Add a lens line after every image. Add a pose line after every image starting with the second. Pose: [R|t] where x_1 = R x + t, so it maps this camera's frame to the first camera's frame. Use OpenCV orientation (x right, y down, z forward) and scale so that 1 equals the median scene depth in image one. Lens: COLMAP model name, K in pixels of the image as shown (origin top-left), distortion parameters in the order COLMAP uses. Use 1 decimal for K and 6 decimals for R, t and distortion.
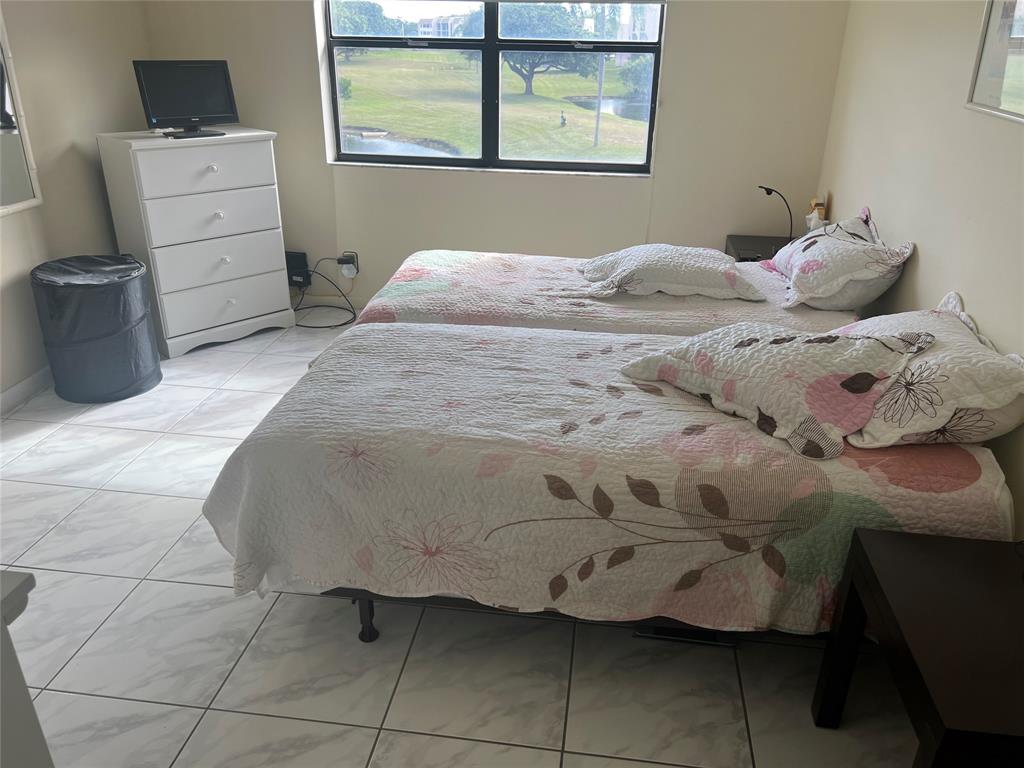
lens RADIAL K [[766.5, 0, 522.3], [0, 766.5, 387.1], [0, 0, 1]] dist [0.057835, -0.071653]
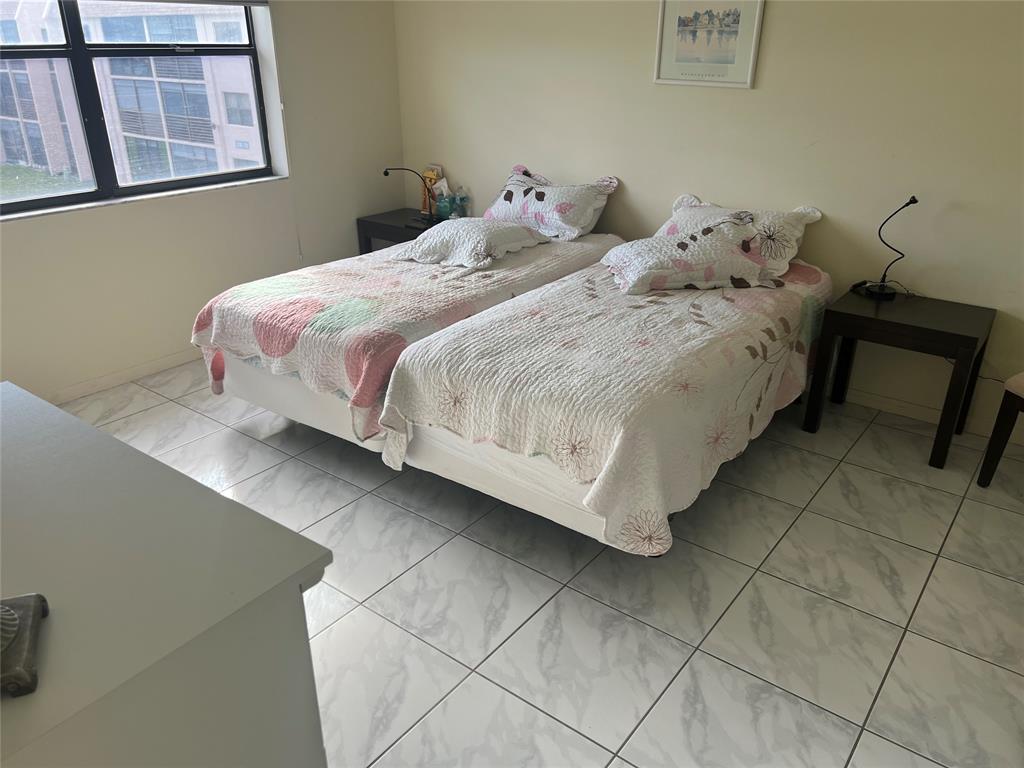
lens RADIAL K [[766.5, 0, 518.5], [0, 766.5, 397.5], [0, 0, 1]] dist [0.057835, -0.071653]
pose [[0.491460, -0.377115, 0.785016, -0.875779], [0.365047, 0.907581, 0.207456, -0.165579], [-0.790700, 0.184612, 0.583705, 0.333660]]
